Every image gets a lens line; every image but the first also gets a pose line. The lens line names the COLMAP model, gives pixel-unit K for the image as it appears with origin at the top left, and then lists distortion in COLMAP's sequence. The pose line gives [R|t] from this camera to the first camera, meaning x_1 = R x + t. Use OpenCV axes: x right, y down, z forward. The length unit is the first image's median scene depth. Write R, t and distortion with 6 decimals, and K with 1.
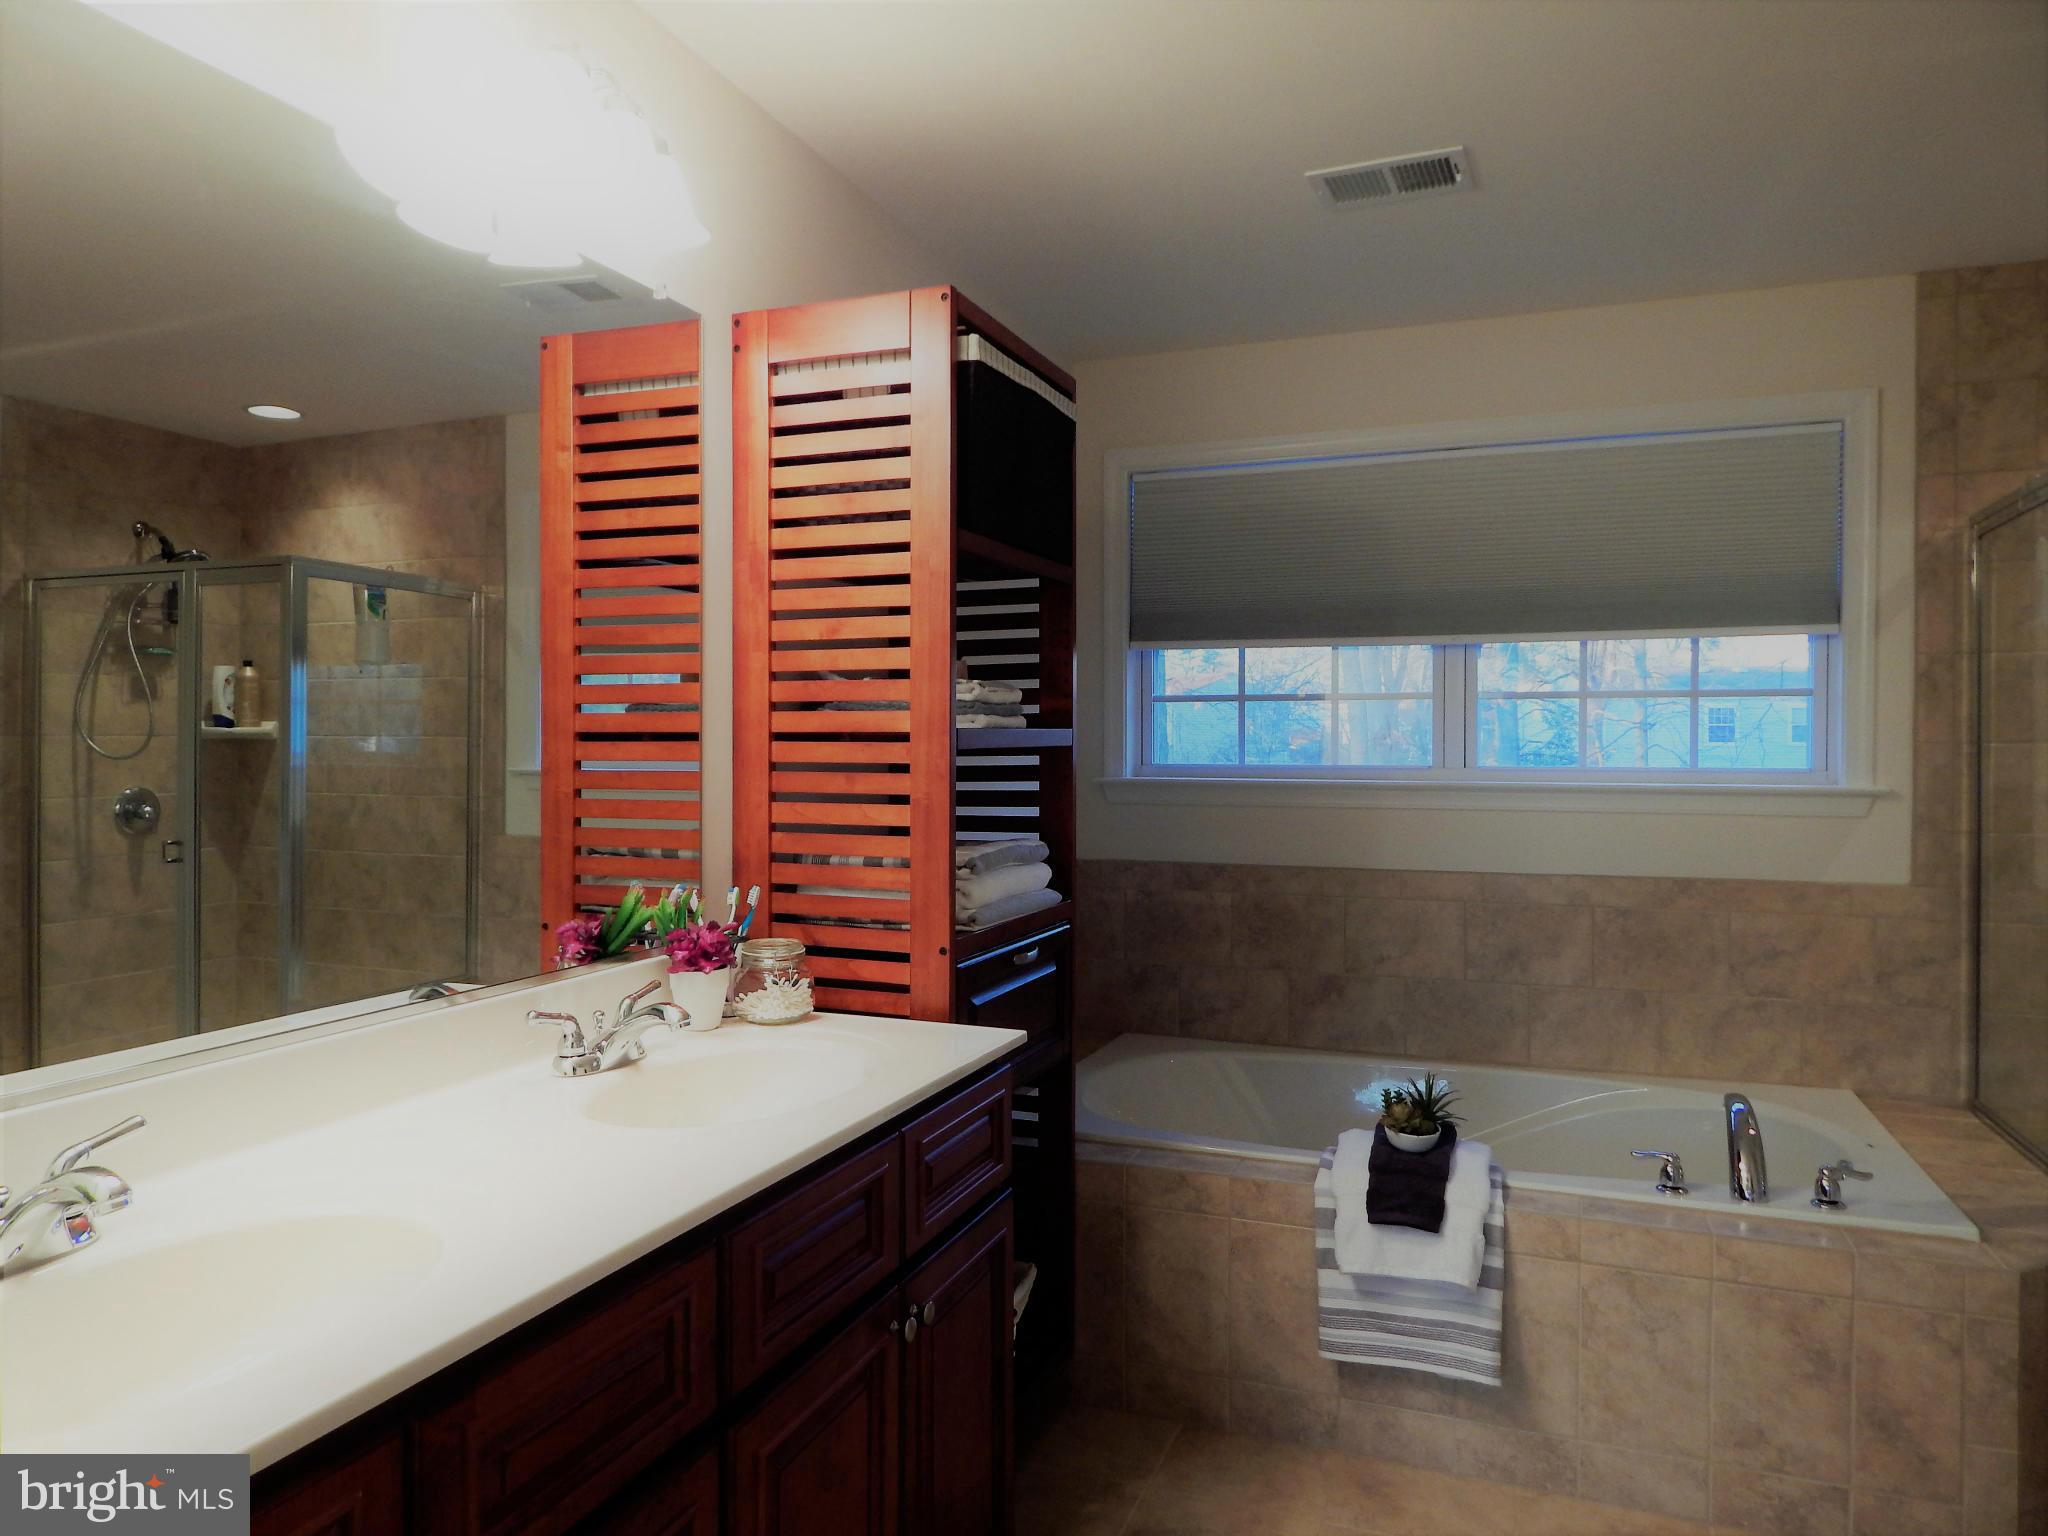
lens RADIAL K [[1330.7, 0, 1027.8], [0, 1330.7, 758.6], [0, 0, 1]] dist [0.001030, -0.008913]
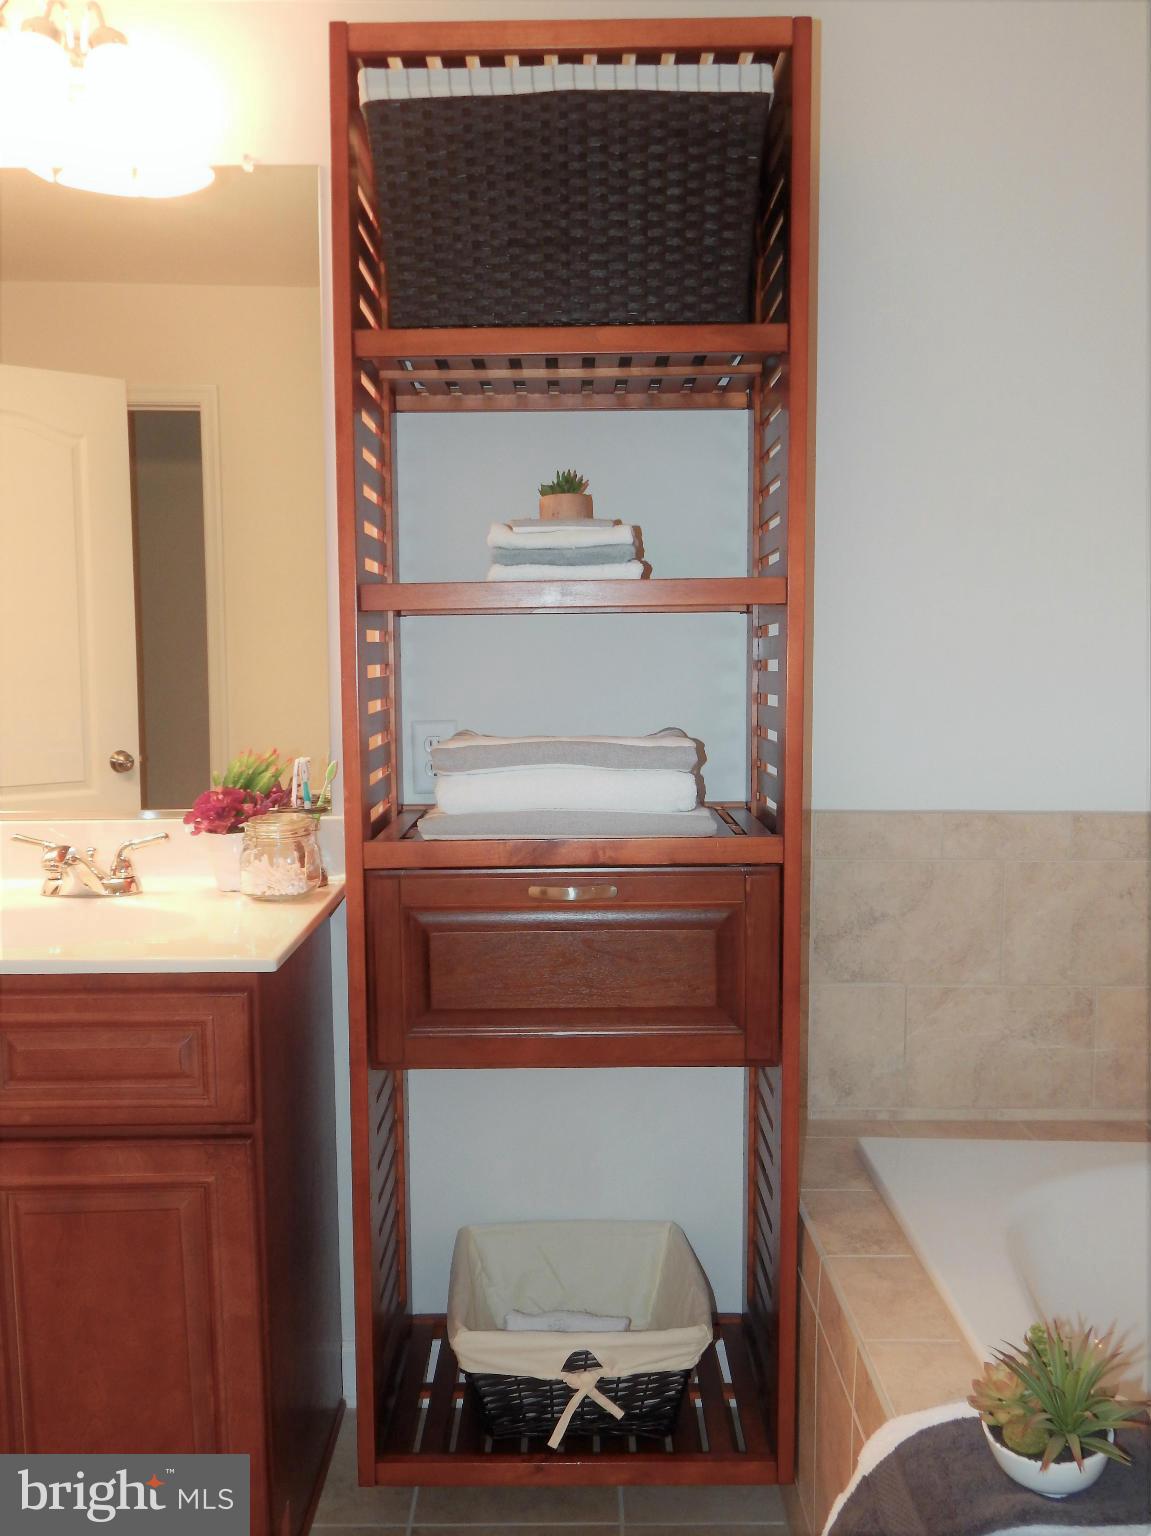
lens RADIAL K [[1294.2, 0, 575.5], [0, 1294.2, 768.0], [0, 0, 1]] dist [-0.002978, -0.003768]
pose [[0.372570, 0.077617, -0.924752, 0.646356], [-0.001501, 0.996545, 0.083038, 0.020632], [0.928003, -0.029550, 0.371400, 0.727494]]
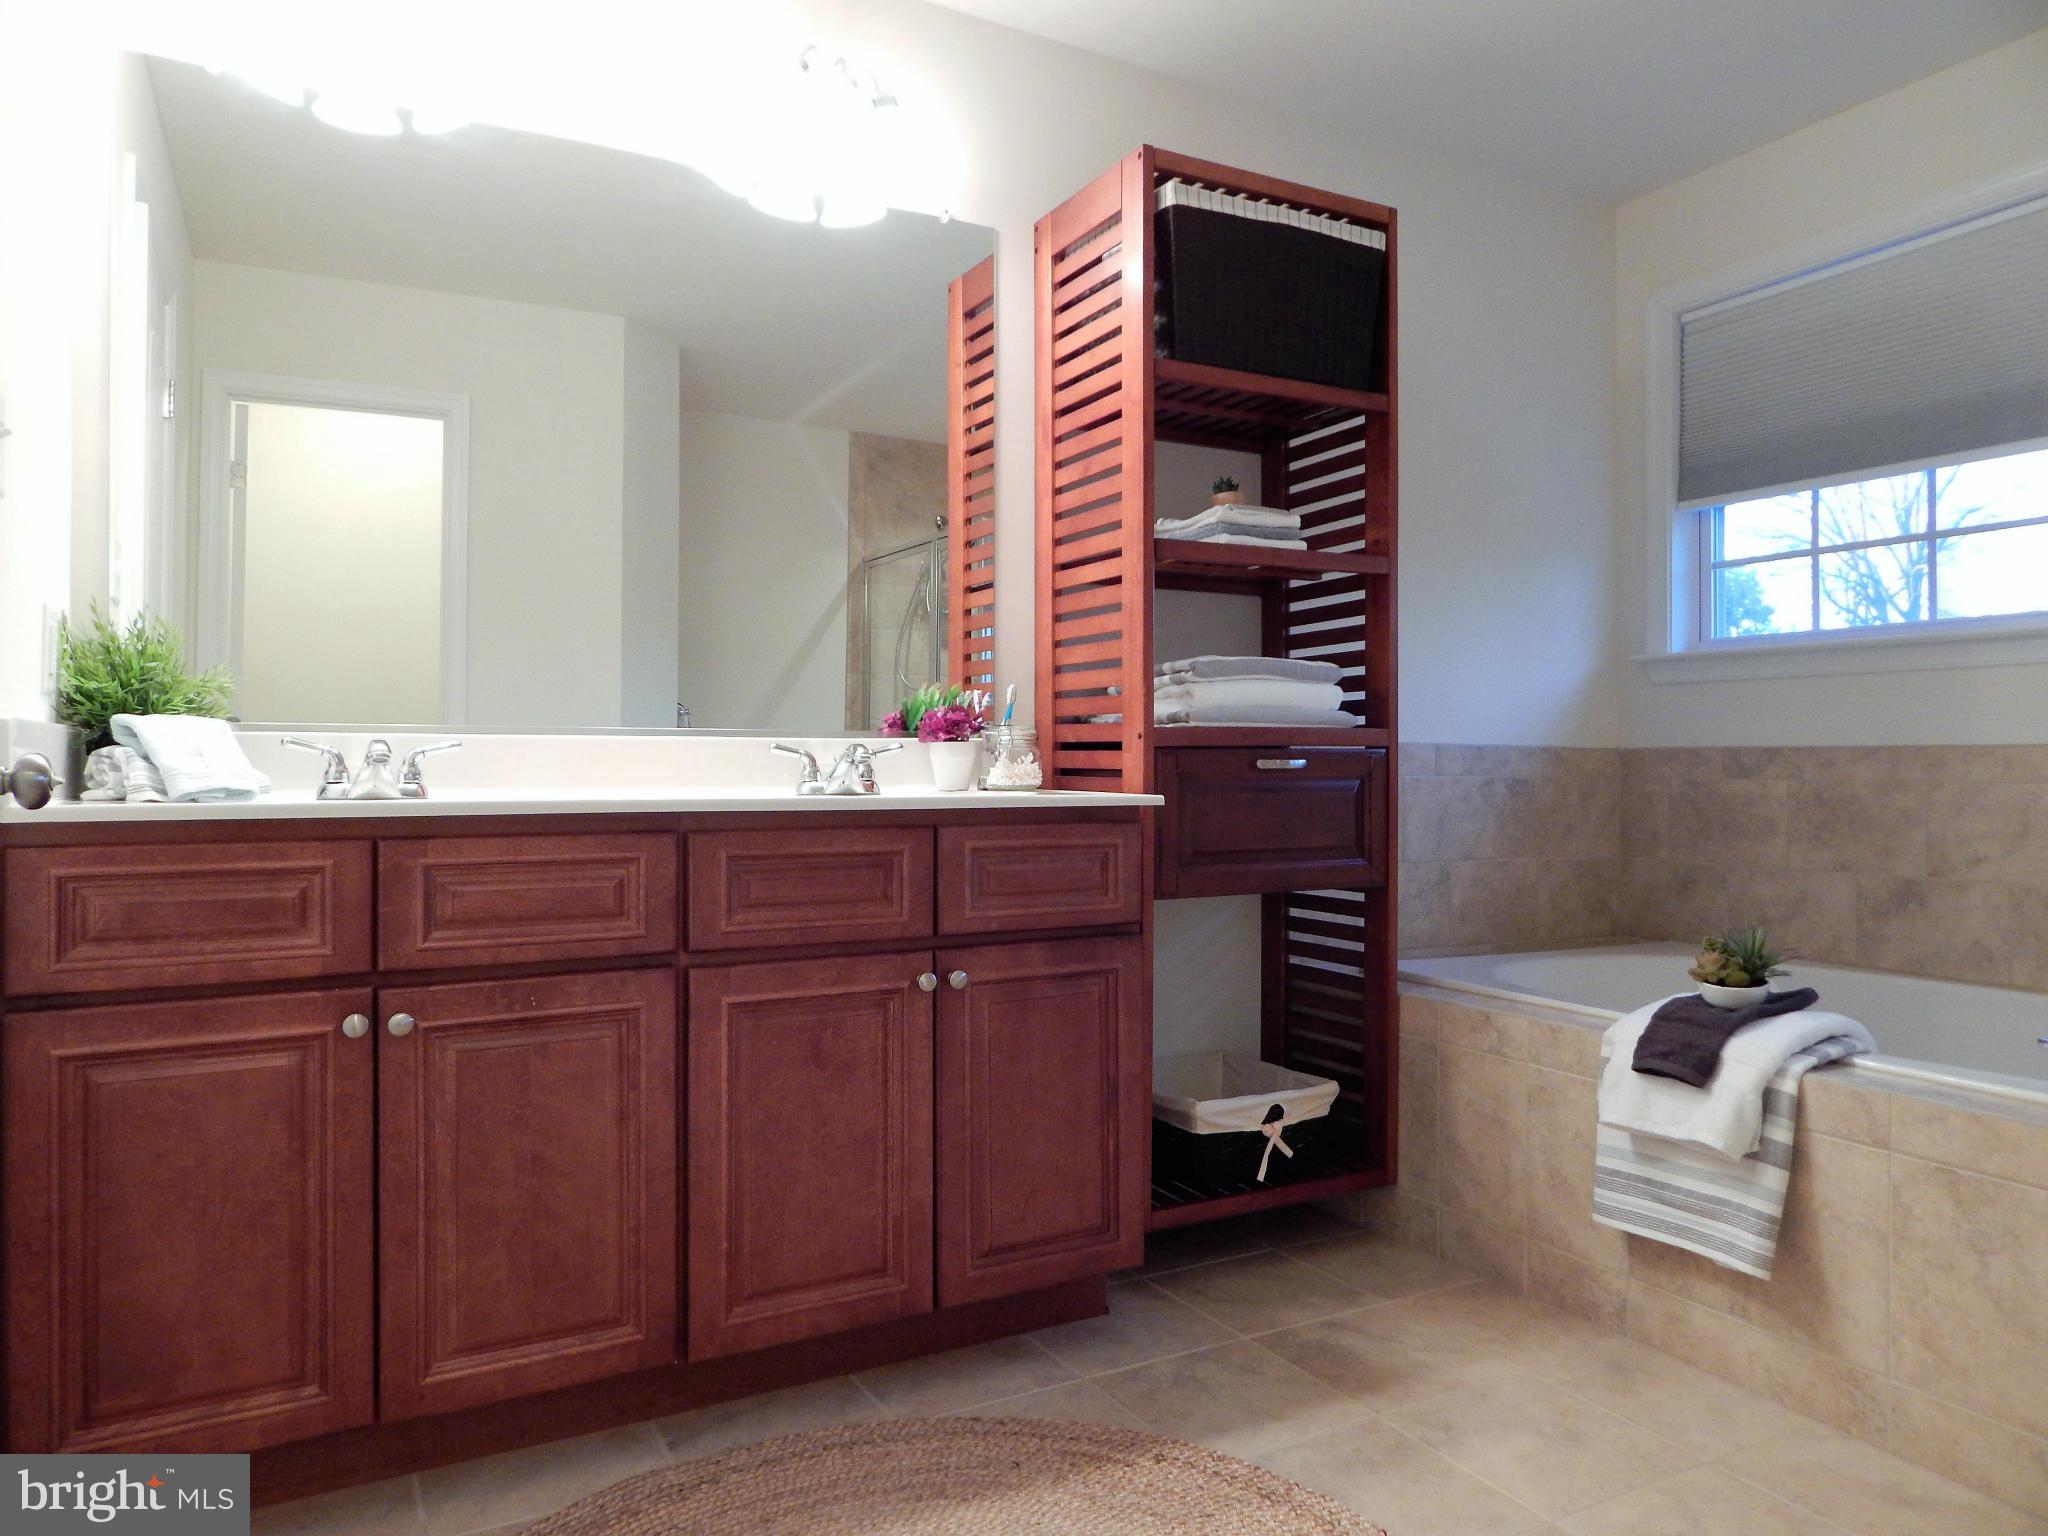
lens RADIAL K [[1330.7, 0, 1027.8], [0, 1330.7, 758.6], [0, 0, 1]] dist [0.001030, -0.008913]
pose [[0.763995, -0.002344, -0.645218, 0.515531], [-0.005554, 0.999932, -0.010208, 0.154017], [0.645198, 0.011382, 0.763930, 0.071072]]
